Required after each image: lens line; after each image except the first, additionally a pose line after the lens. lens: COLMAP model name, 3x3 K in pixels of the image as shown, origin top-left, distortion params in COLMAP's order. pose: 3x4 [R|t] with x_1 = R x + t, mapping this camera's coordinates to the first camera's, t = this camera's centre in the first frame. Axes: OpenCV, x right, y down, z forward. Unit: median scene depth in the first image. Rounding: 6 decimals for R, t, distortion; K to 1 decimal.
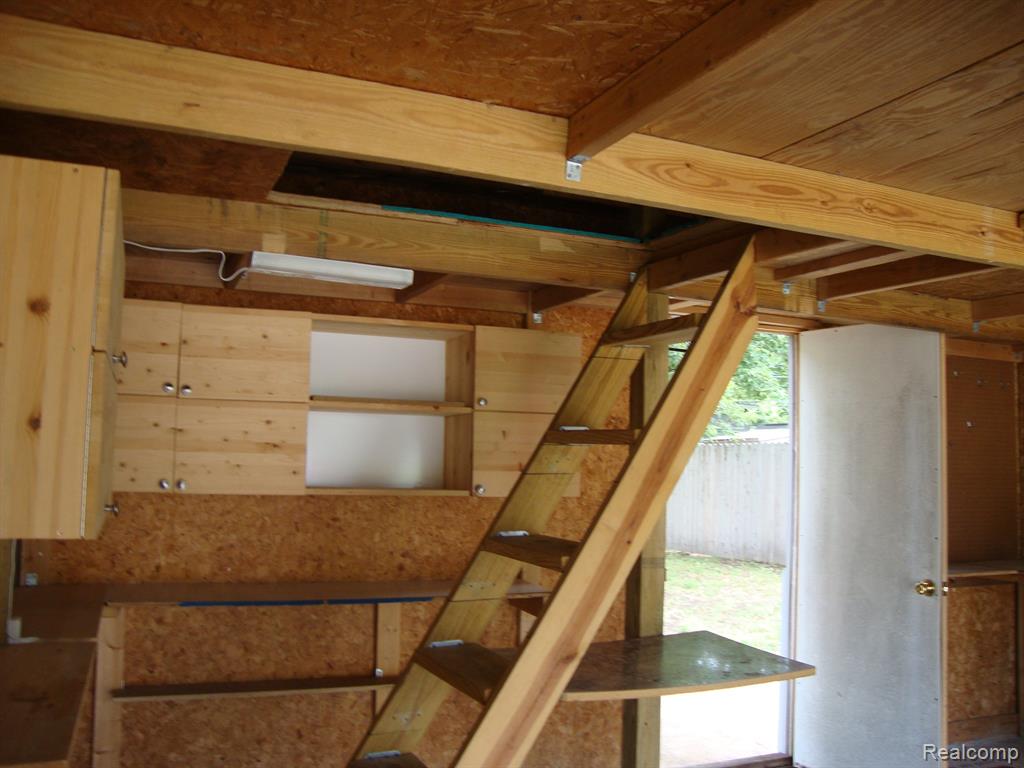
lens RADIAL K [[919.3, 0, 523.2], [0, 919.3, 384.9], [0, 0, 1]] dist [-0.200797, 0.205401]
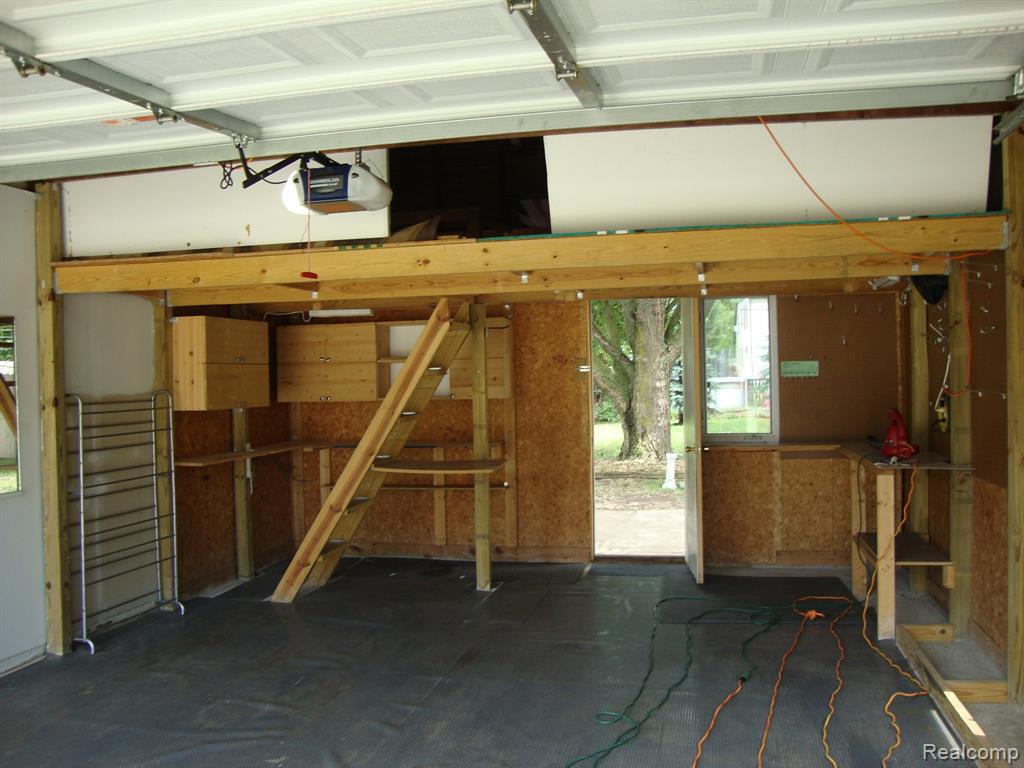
lens RADIAL K [[919.3, 0, 523.2], [0, 919.3, 384.9], [0, 0, 1]] dist [-0.200797, 0.205401]
pose [[0.818362, -0.035752, -0.573590, 1.396749], [0.086013, 0.994441, 0.060734, -0.029543], [0.568231, -0.099039, 0.816888, -0.694086]]
